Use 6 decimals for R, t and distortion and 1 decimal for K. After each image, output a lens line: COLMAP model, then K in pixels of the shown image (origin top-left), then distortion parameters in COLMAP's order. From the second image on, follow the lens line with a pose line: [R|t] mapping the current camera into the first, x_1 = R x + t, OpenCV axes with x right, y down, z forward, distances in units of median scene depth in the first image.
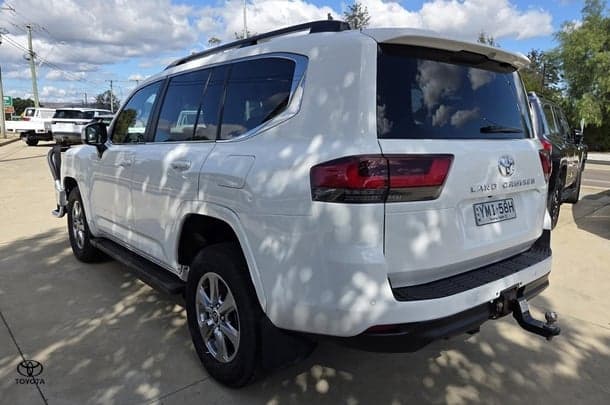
lens RADIAL K [[472.5, 0, 305.0], [0, 472.5, 202.5], [0, 0, 1]] dist [0.008523, 0.002530]
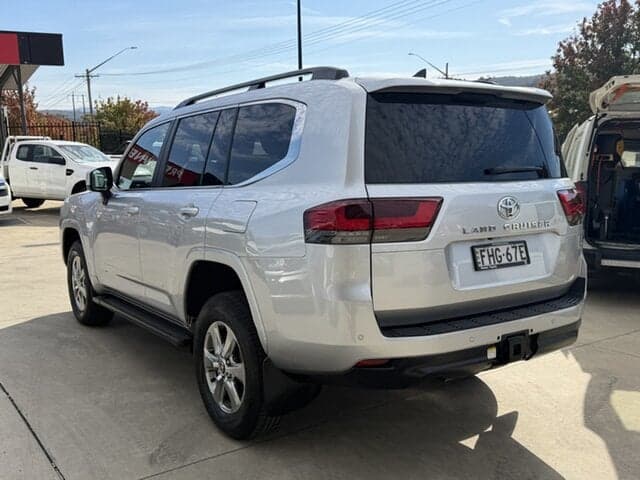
lens RADIAL K [[627.5, 0, 320.0], [0, 627.5, 240.0], [0, 0, 1]] dist [0.180973, -0.376669]
pose [[0.996938, -0.007573, -0.077826, 0.139679], [0.004744, 0.999323, -0.036478, 0.036670], [0.078050, 0.035997, 0.996299, -0.356292]]
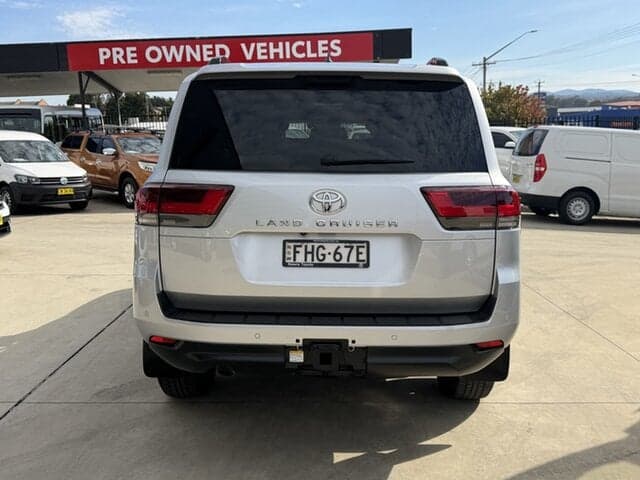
lens RADIAL K [[627.5, 0, 320.0], [0, 627.5, 240.0], [0, 0, 1]] dist [0.180973, -0.376669]
pose [[0.763575, 0.082209, -0.640465, 1.194504], [-0.095233, 0.995353, 0.014224, -0.021393], [0.638659, 0.050132, 0.767856, 0.083400]]
